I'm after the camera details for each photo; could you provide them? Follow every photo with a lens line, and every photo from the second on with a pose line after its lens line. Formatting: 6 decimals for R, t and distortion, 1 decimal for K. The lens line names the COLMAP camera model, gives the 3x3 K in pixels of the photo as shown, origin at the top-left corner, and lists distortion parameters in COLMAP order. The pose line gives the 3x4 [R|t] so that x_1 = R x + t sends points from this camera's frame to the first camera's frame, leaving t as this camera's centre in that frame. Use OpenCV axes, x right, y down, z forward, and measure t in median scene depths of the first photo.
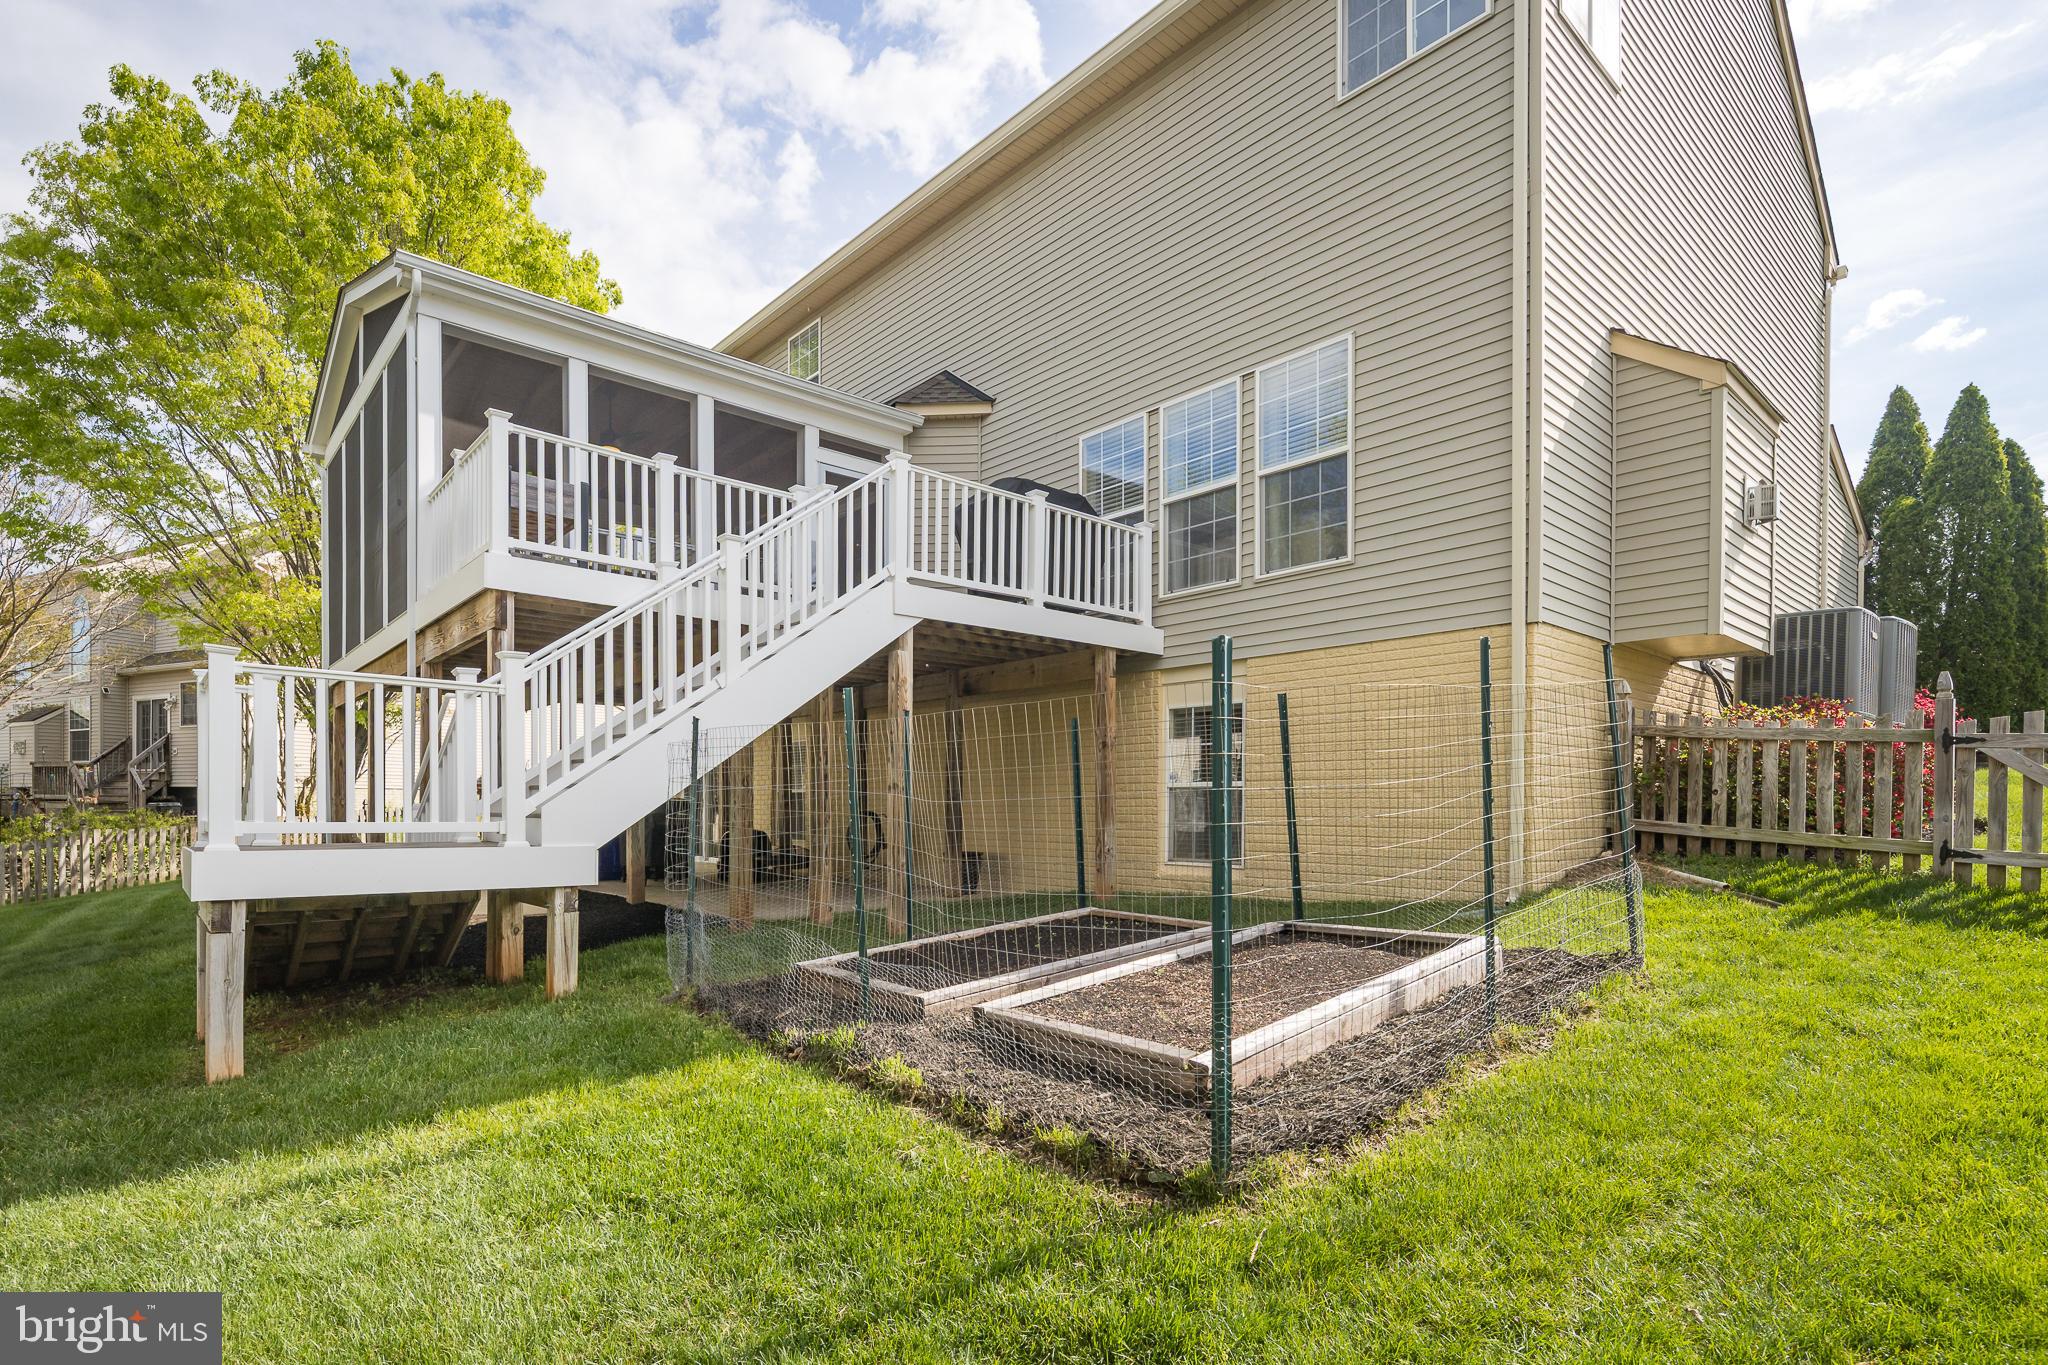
lens RADIAL K [[980.8, 0, 1026.7], [0, 980.8, 673.6], [0, 0, 1]] dist [0.008522, -0.003977]
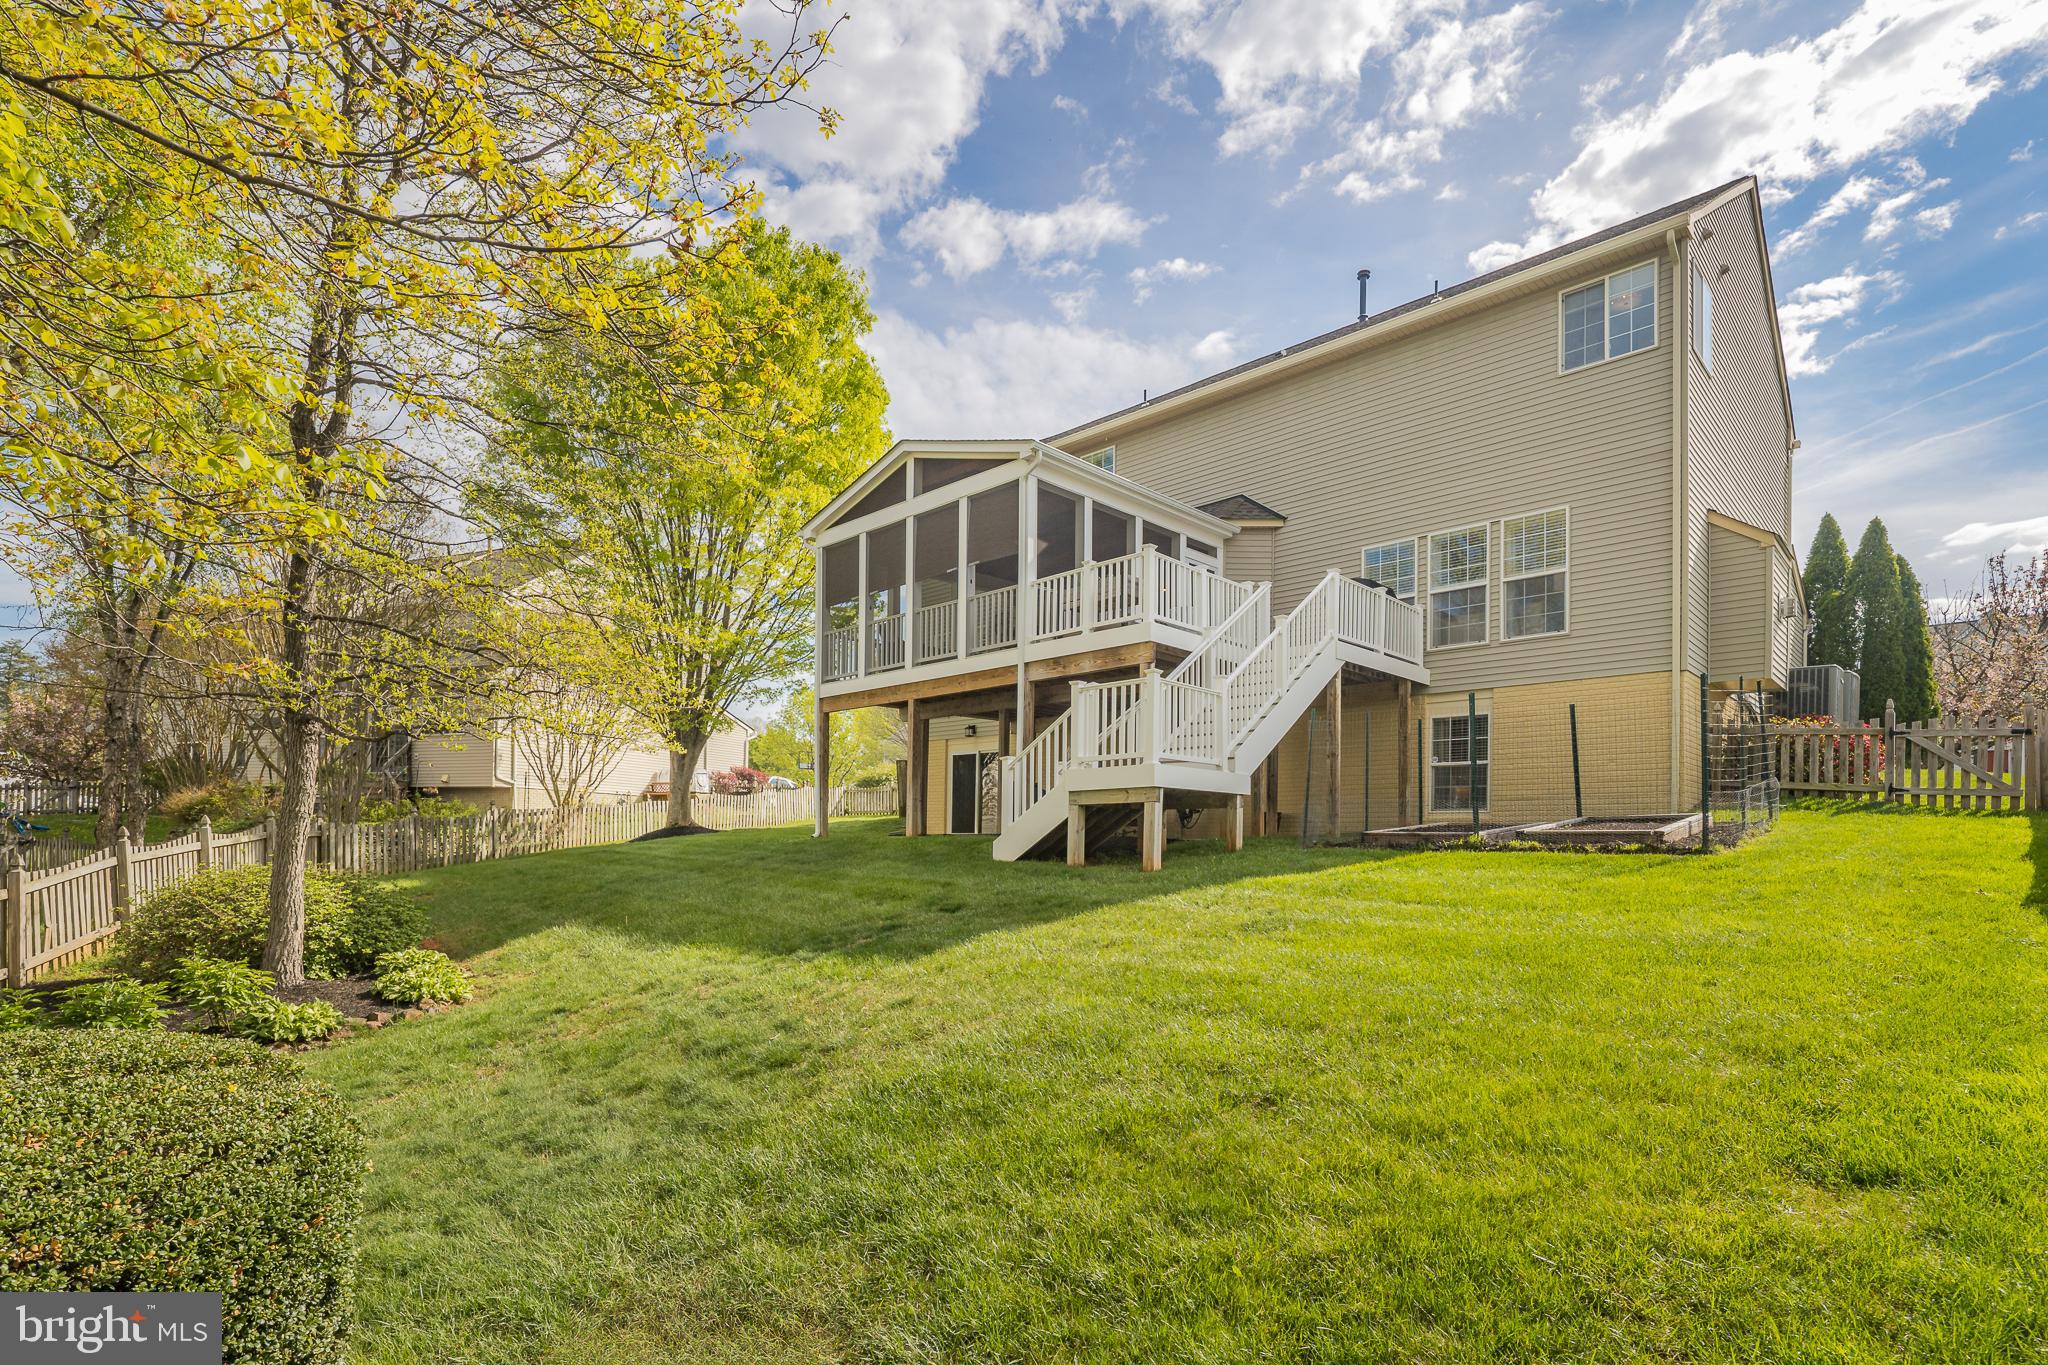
lens RADIAL K [[980.8, 0, 1019.6], [0, 980.8, 684.2], [0, 0, 1]] dist [0.008522, -0.003977]
pose [[0.997229, 0.018734, 0.072002, -0.755734], [-0.016781, 0.999477, -0.027634, 0.041486], [-0.072482, 0.026349, 0.997022, -0.671760]]
